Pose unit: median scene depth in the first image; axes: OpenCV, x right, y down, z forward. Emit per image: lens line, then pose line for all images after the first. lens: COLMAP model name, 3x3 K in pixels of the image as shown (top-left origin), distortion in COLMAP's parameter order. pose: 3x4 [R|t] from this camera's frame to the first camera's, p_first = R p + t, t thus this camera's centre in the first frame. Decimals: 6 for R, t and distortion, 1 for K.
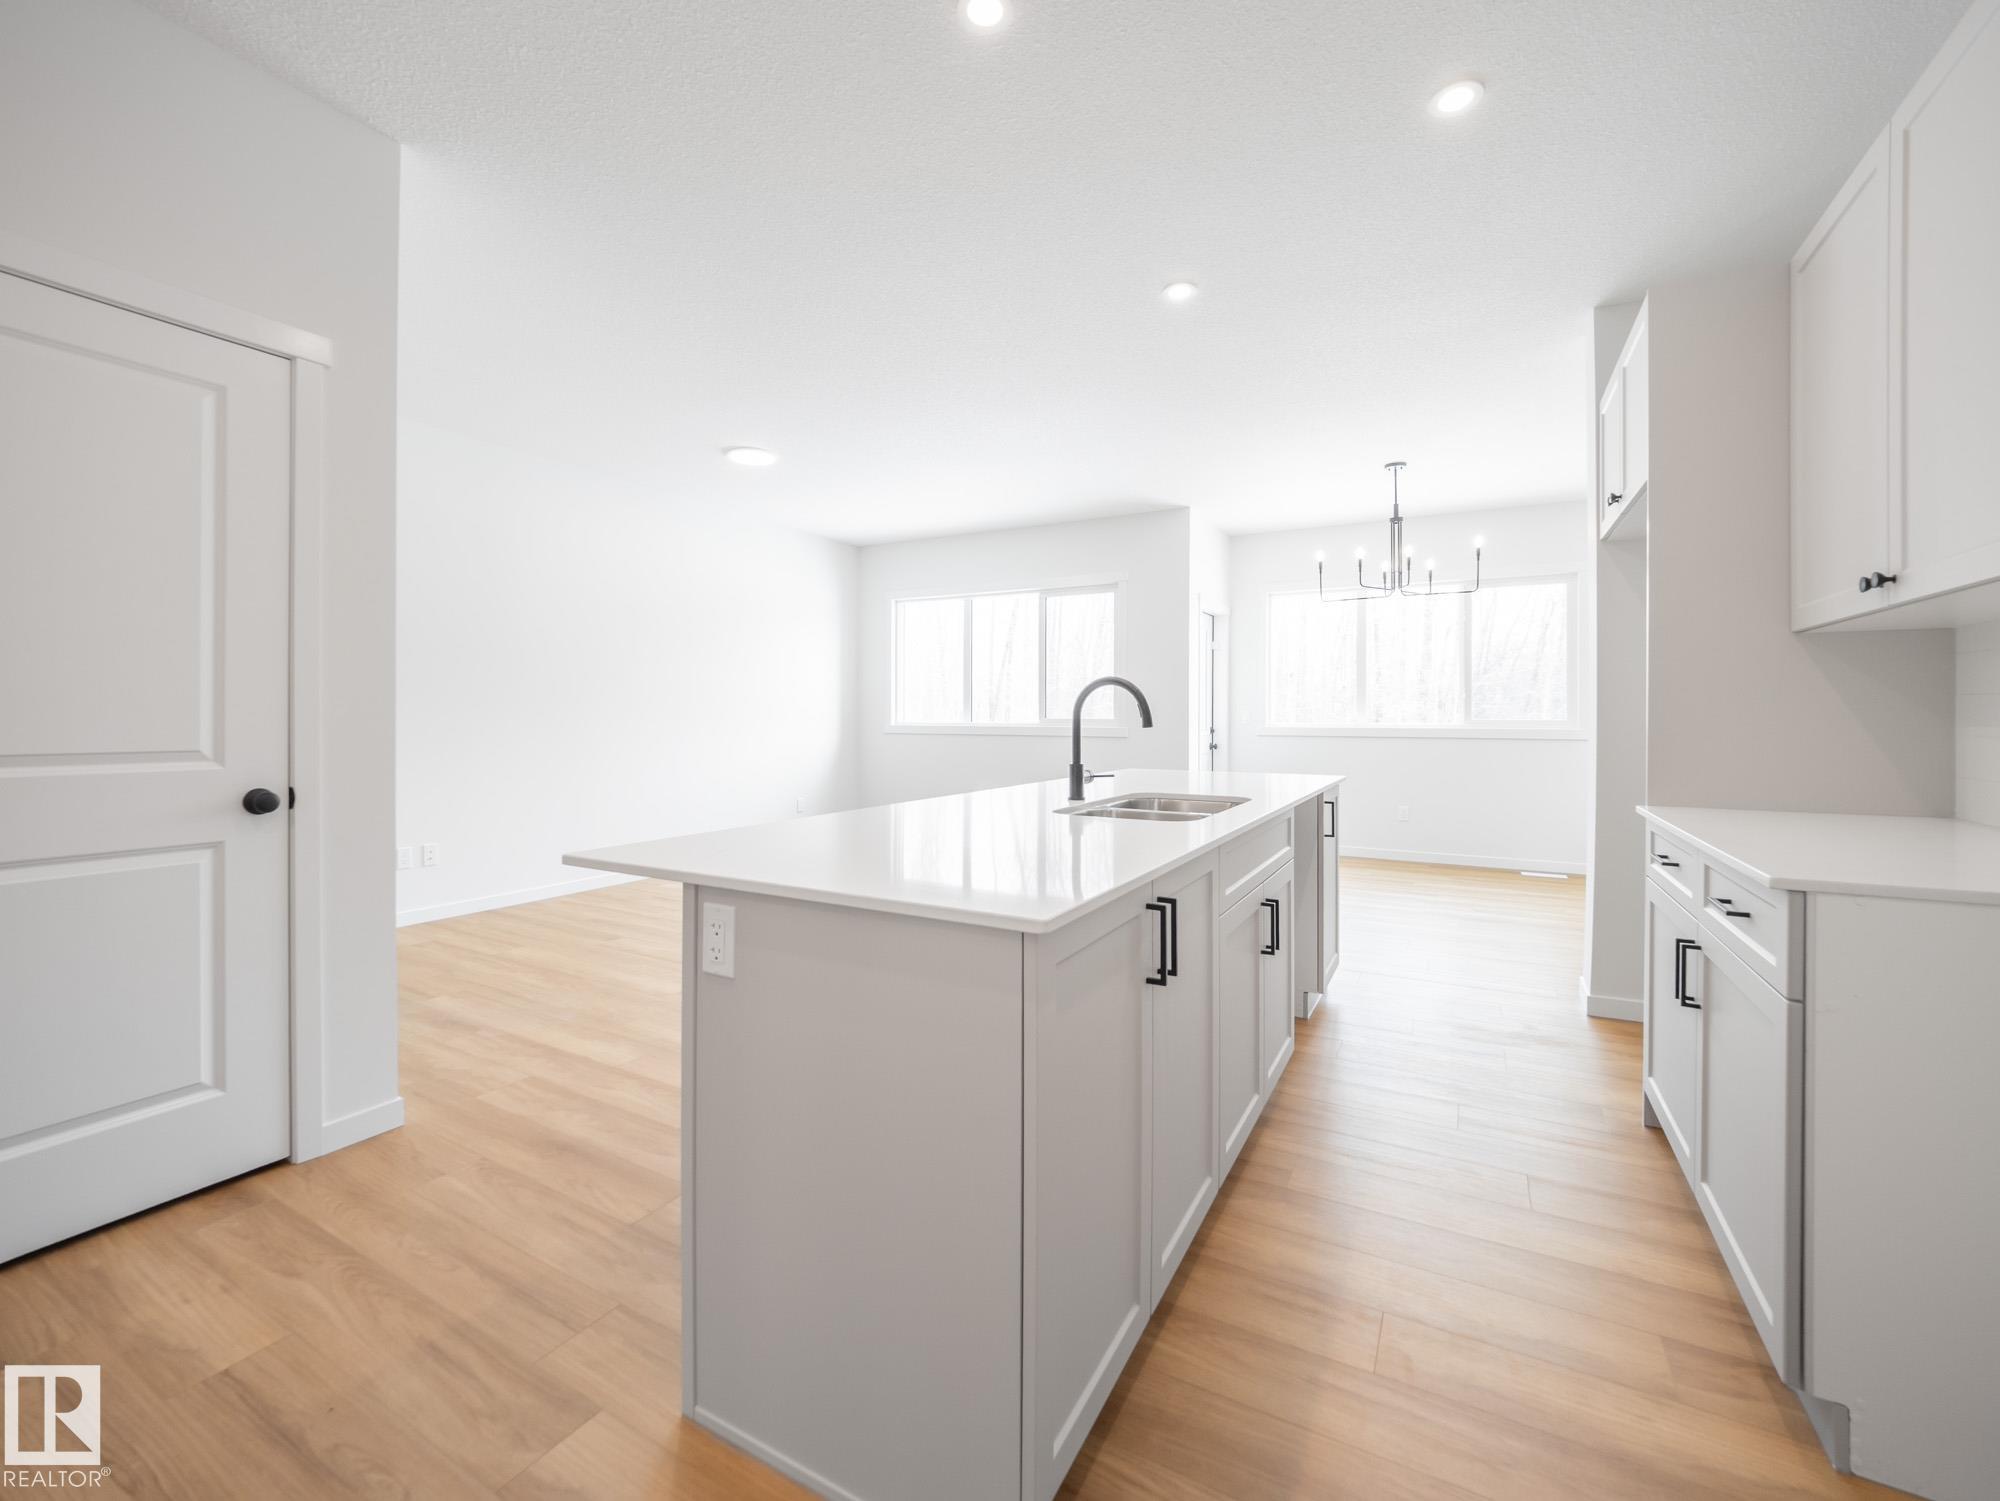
lens RADIAL K [[856.4, 0, 991.6], [0, 856.4, 708.2], [0, 0, 1]] dist [-0.001293, -0.000208]
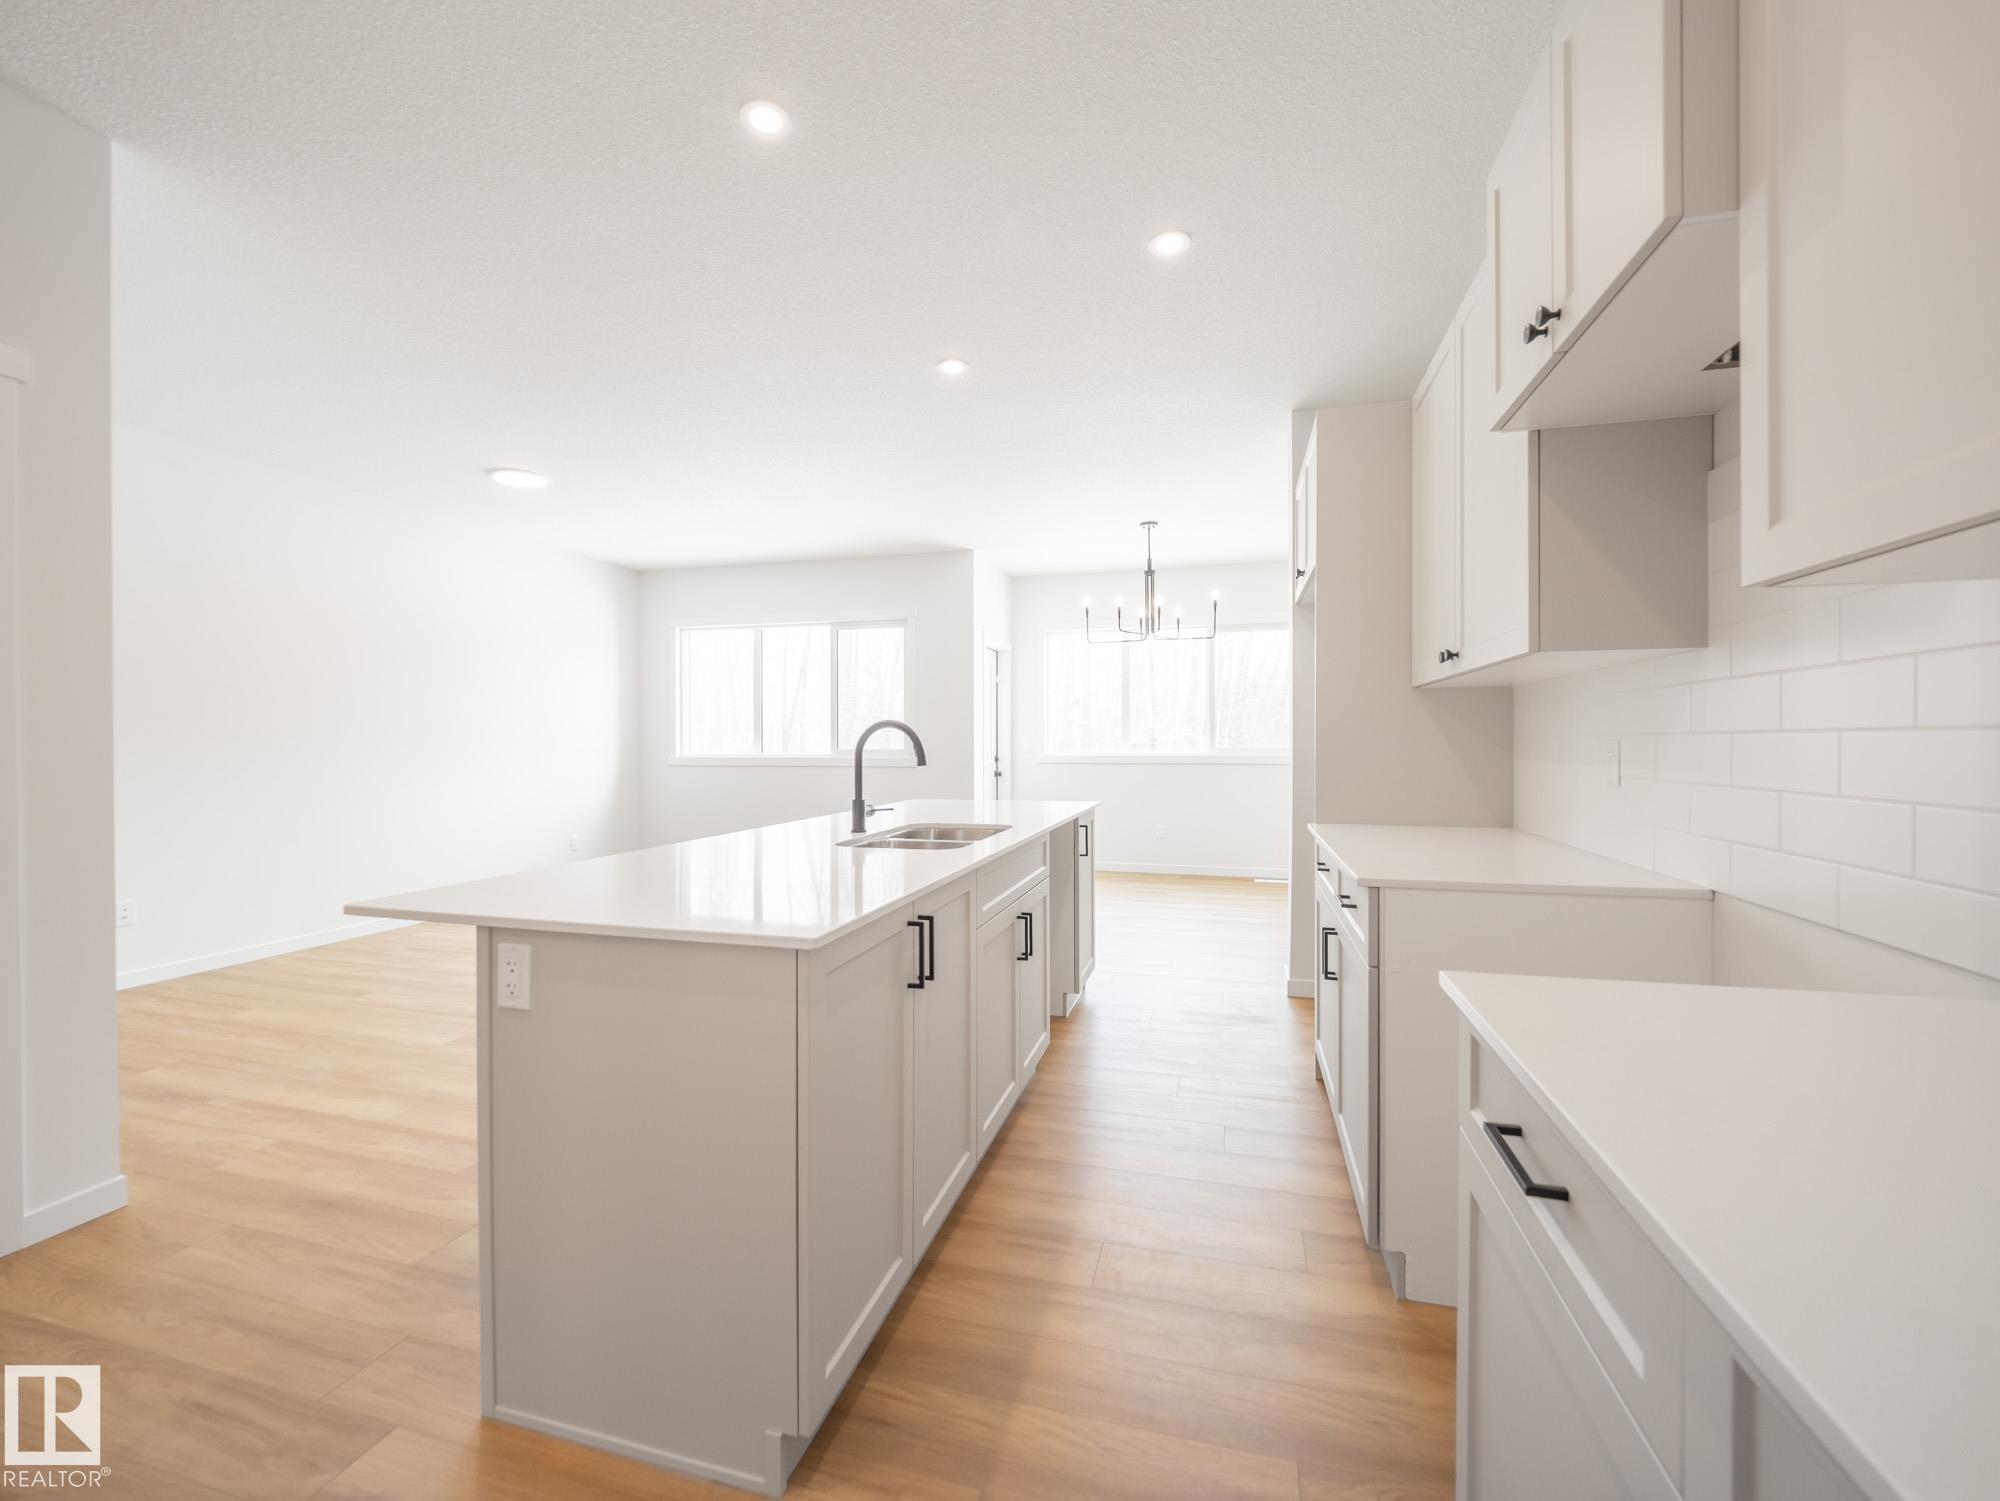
lens RADIAL K [[856.2, 0, 986.2], [0, 856.2, 738.9], [0, 0, 1]] dist [0.000485, -0.000905]
pose [[0.973299, -0.005106, 0.229483, 0.009649], [0.003808, 0.999974, 0.006098, -0.021826], [-0.229508, -0.005062, 0.973294, -0.121585]]
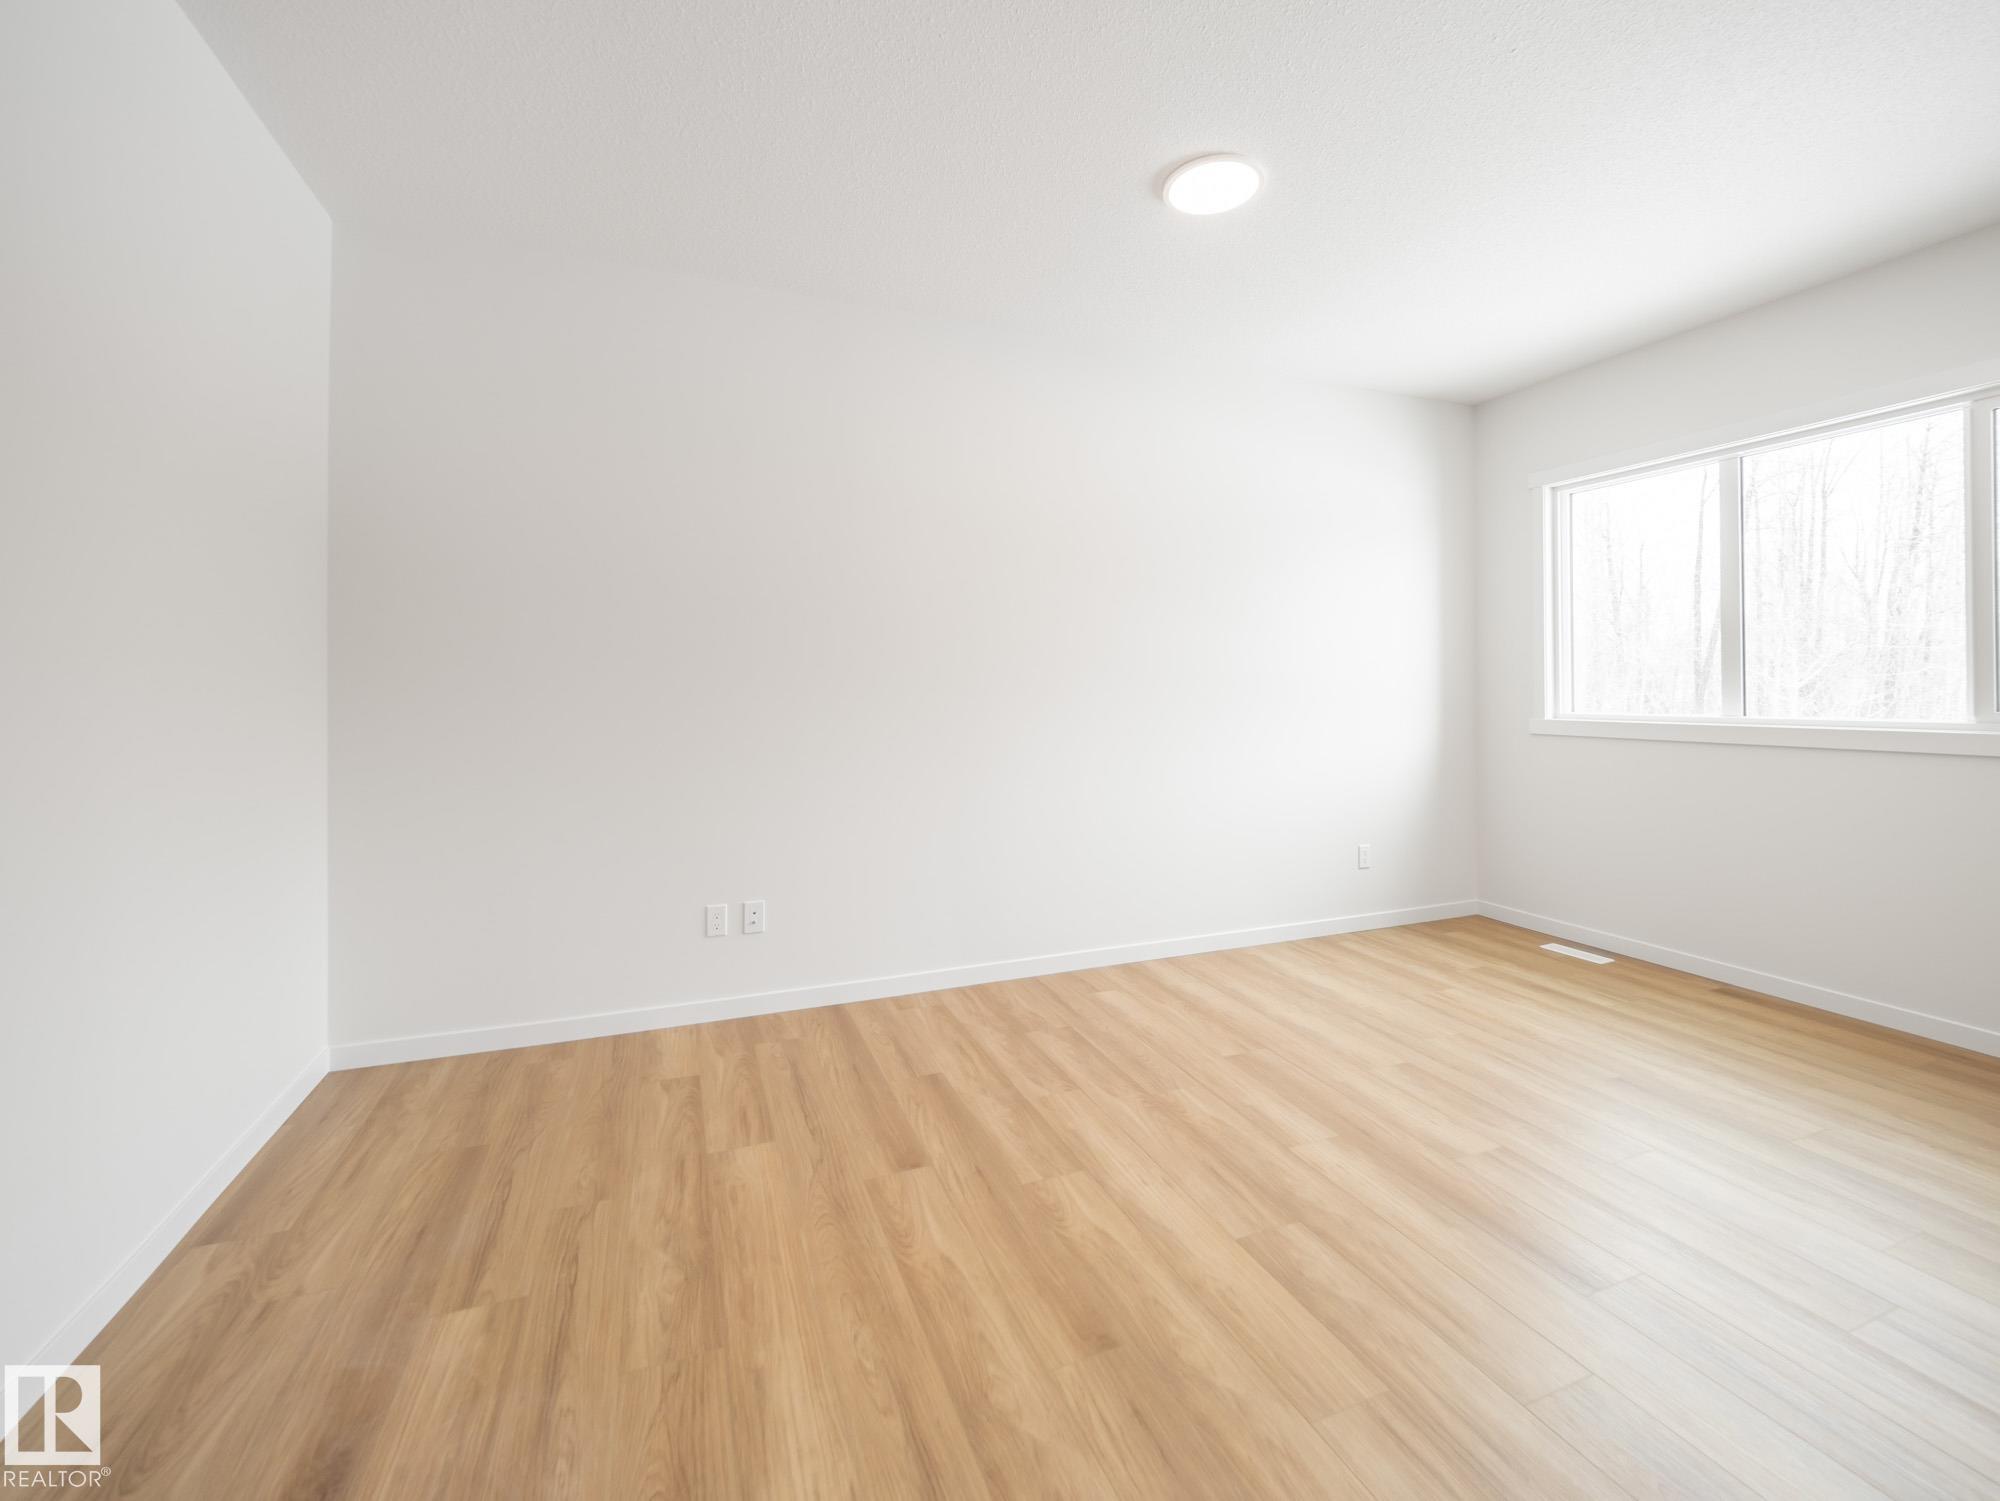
lens RADIAL K [[856.4, 0, 991.6], [0, 856.4, 708.2], [0, 0, 1]] dist [-0.001293, -0.000208]
pose [[0.776678, -0.006008, -0.629870, -0.213024], [0.018193, 0.999751, 0.012897, -0.001042], [0.629636, -0.021476, 0.776594, 1.584769]]
